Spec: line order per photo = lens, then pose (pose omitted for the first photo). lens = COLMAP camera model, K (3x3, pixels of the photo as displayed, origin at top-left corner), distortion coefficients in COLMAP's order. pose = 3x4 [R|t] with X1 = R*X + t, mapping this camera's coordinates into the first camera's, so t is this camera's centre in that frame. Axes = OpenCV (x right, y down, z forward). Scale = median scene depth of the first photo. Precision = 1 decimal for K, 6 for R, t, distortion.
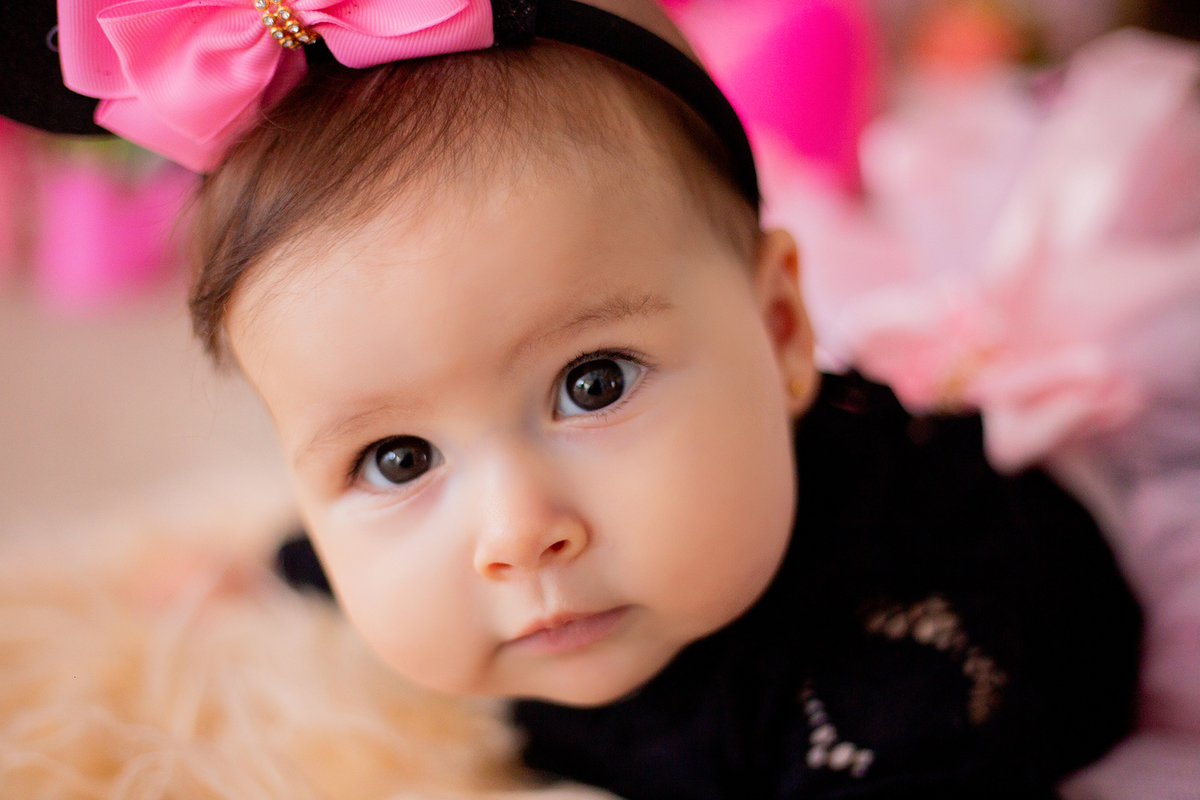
lens RADIAL K [[1794.9, 0, 600.0], [0, 1794.9, 400.0], [0, 0, 1]] dist [0.006207, -1.068400]
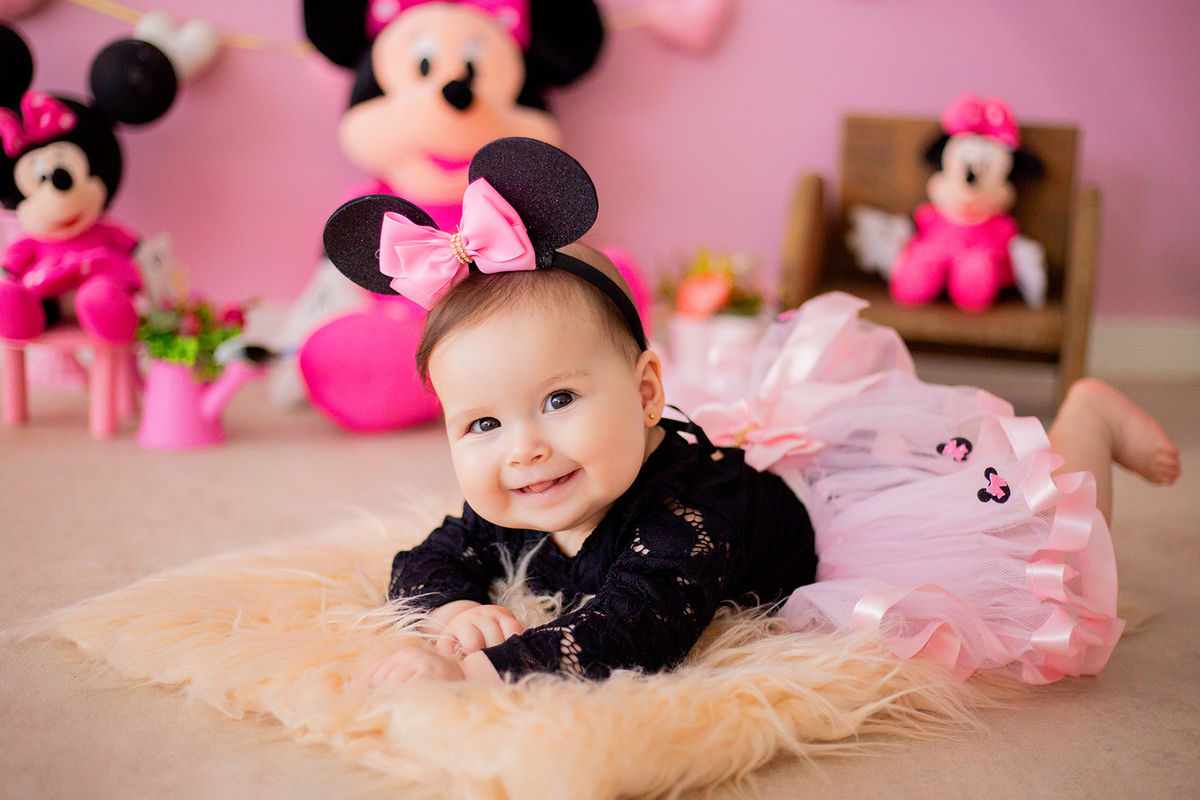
lens RADIAL K [[1794.9, 0, 600.0], [0, 1794.9, 400.0], [0, 0, 1]] dist [0.006207, -1.068400]
pose [[0.979275, 0.093526, -0.179645, 0.533352], [-0.122925, 0.979402, -0.160190, 0.411594], [0.160963, 0.178953, 0.970601, -1.554347]]
